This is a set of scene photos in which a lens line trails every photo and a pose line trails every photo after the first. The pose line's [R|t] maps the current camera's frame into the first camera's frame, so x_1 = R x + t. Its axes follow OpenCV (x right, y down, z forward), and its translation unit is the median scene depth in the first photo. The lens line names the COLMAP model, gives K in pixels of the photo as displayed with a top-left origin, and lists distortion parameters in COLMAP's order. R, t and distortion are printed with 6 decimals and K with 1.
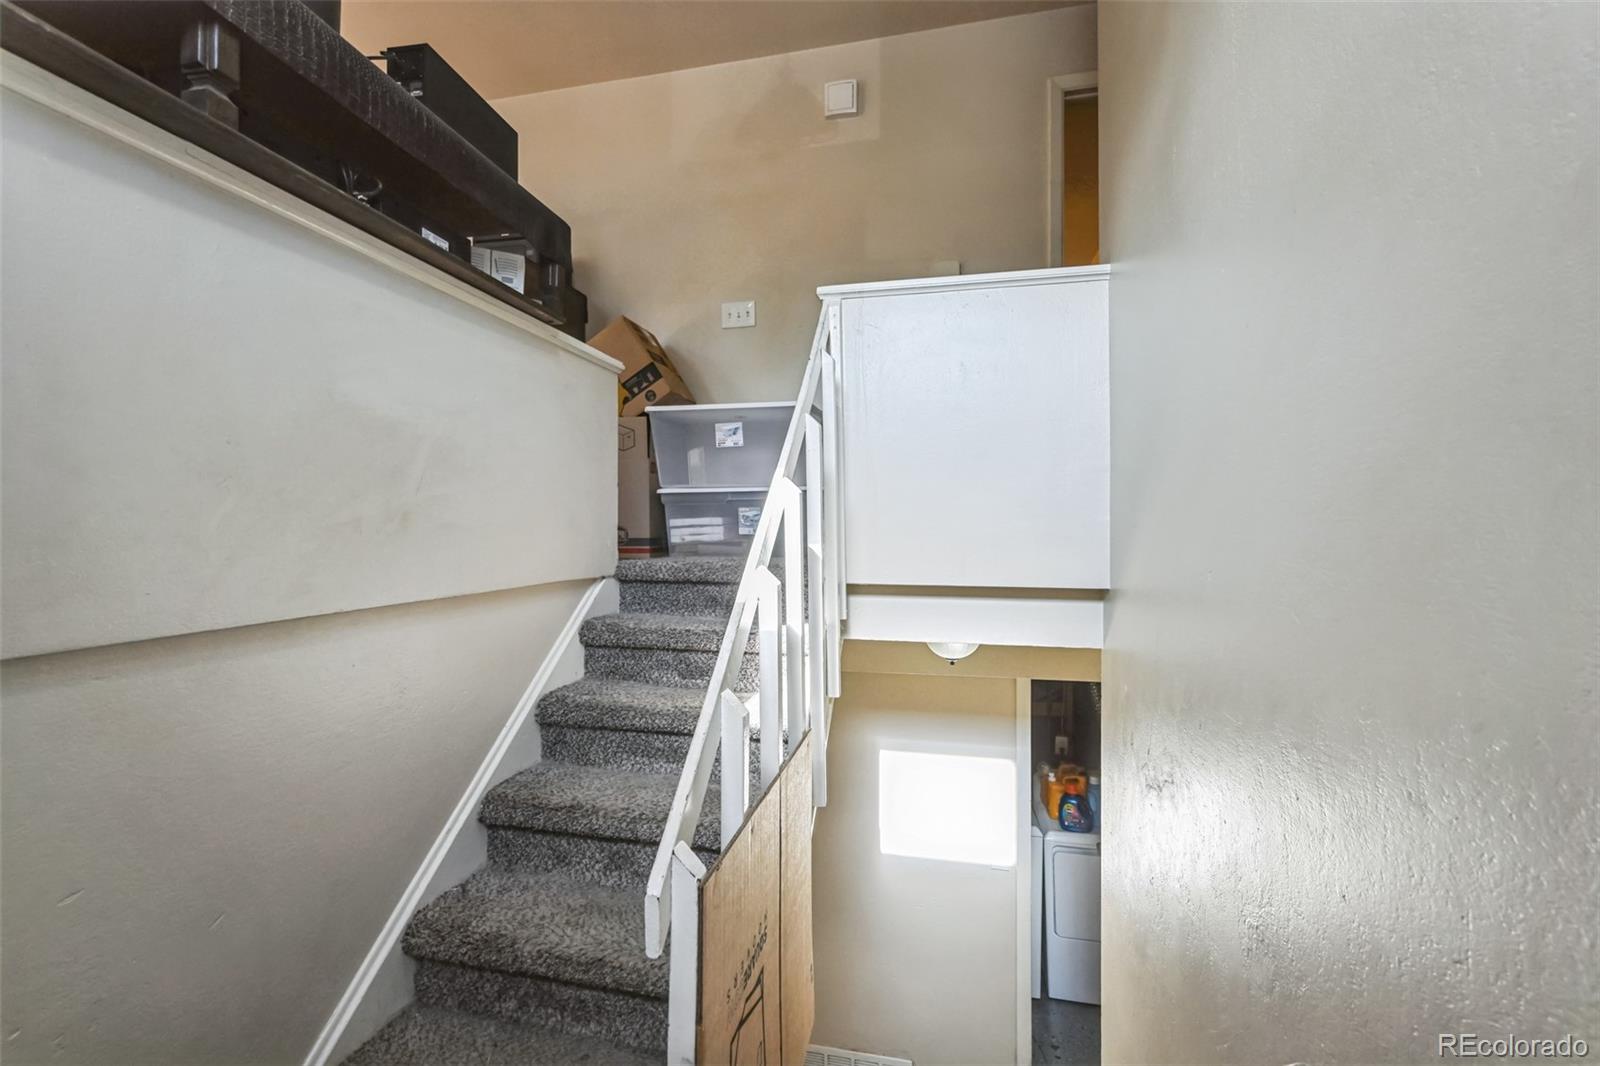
lens RADIAL K [[687.7, 0, 801.3], [0, 687.7, 529.9], [0, 0, 1]] dist [0.004691, 0.000141]
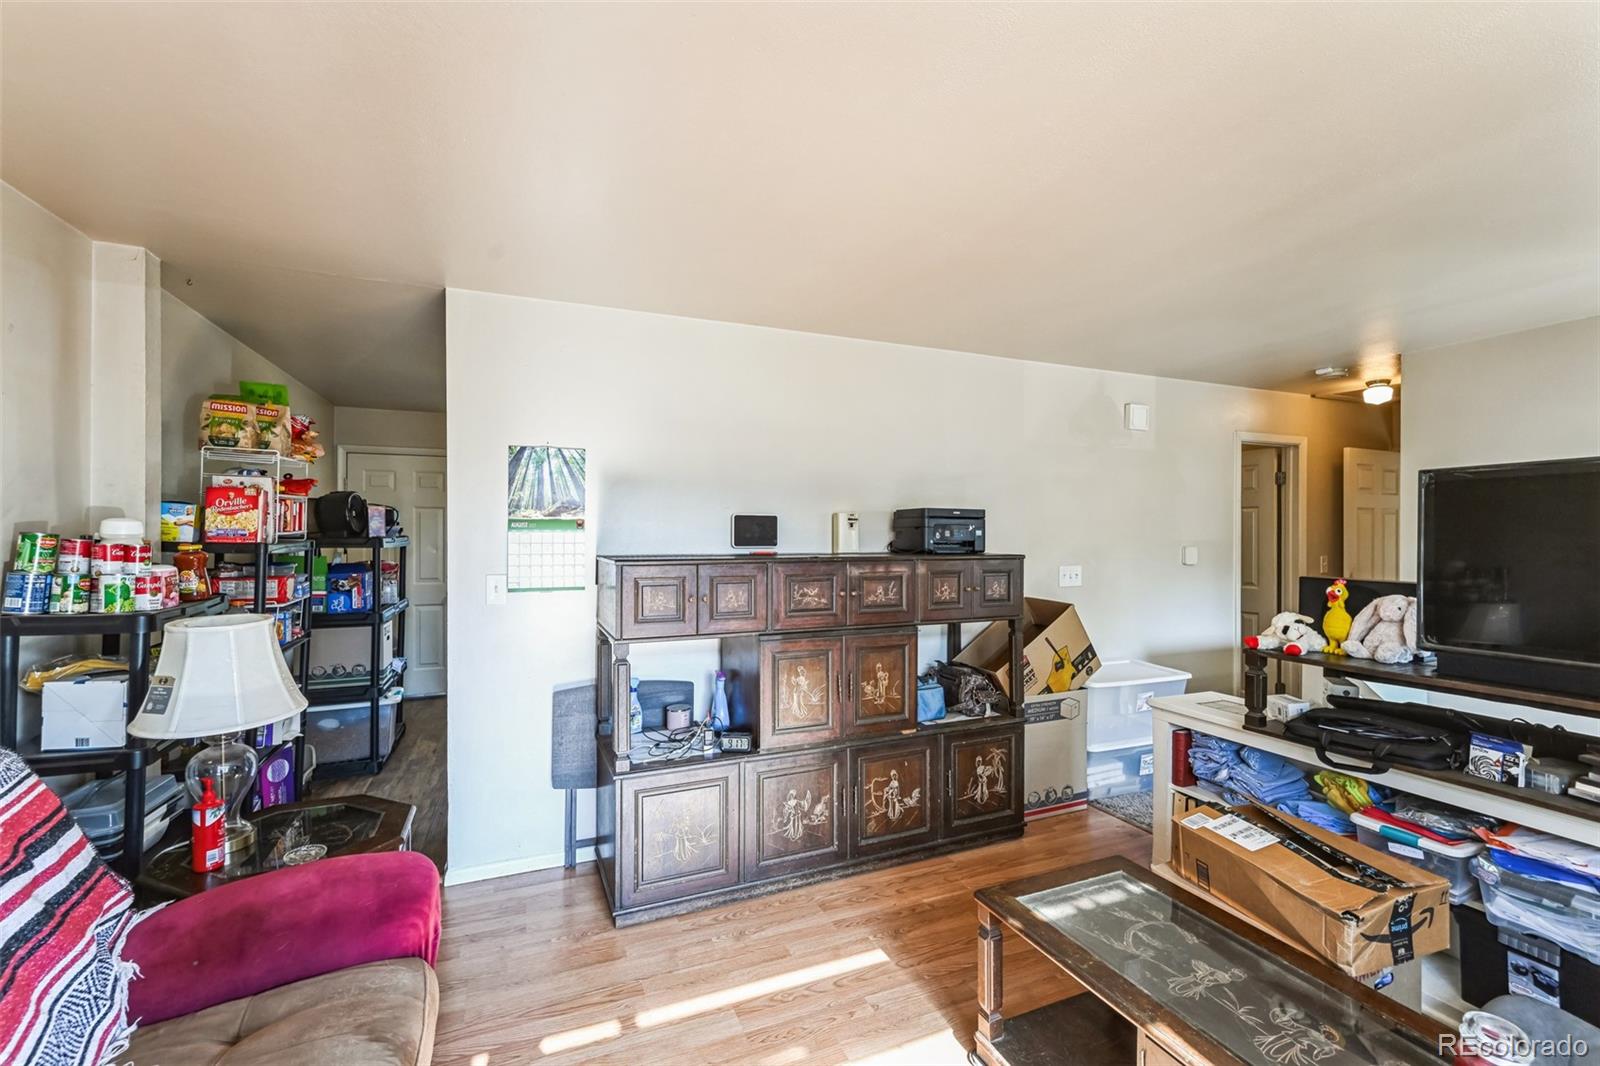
lens RADIAL K [[687.7, 0, 795.4], [0, 687.7, 532.2], [0, 0, 1]] dist [0.004691, 0.000141]
pose [[0.822098, 0.003733, 0.569334, -1.303962], [-0.003760, 0.999992, -0.001128, -0.427454], [-0.569334, -0.001213, 0.822105, 0.302573]]
